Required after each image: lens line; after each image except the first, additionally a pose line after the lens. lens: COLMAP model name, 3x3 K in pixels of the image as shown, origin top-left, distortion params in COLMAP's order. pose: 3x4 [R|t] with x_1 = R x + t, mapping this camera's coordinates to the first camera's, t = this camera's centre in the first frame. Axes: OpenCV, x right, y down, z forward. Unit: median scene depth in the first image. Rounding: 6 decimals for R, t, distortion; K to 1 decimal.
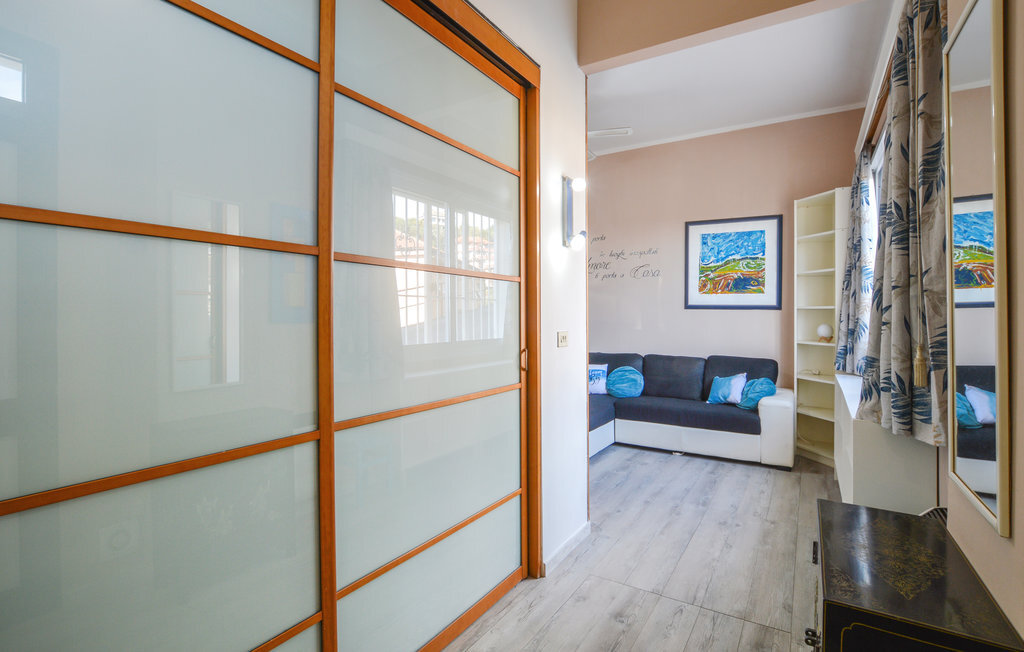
lens RADIAL K [[482.6, 0, 516.2], [0, 482.6, 292.5], [0, 0, 1]] dist [-0.031426, 0.004502]
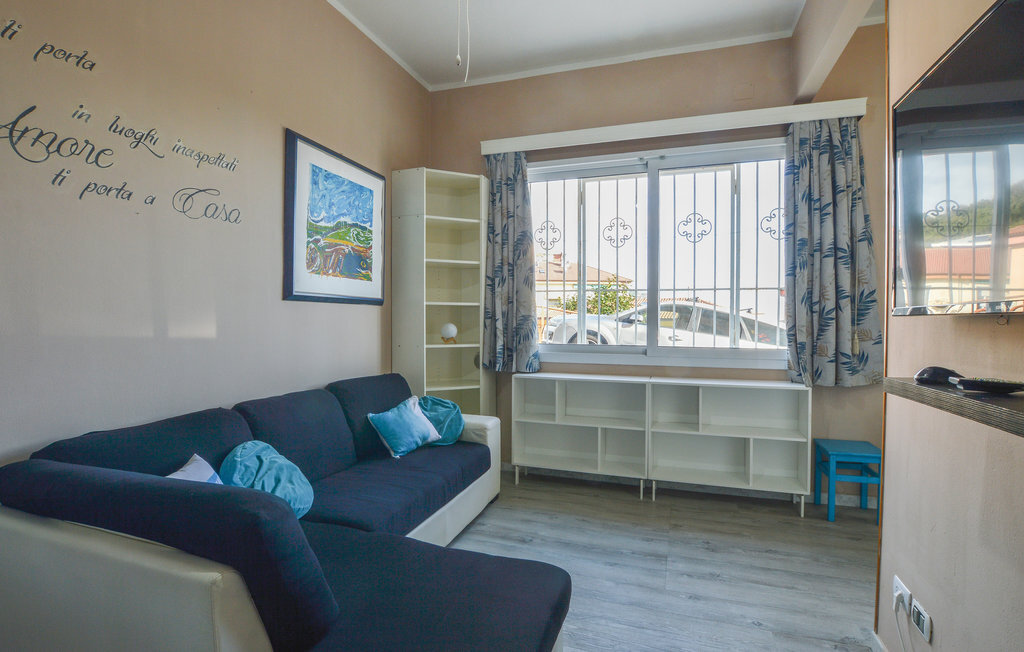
lens RADIAL K [[482.6, 0, 515.1], [0, 482.6, 318.5], [0, 0, 1]] dist [-0.031426, 0.004502]
pose [[-0.212695, -0.009450, 0.977073, -0.288511], [-0.047916, 0.998851, -0.000769, 0.063852], [-0.975943, -0.046981, -0.212904, 1.304895]]
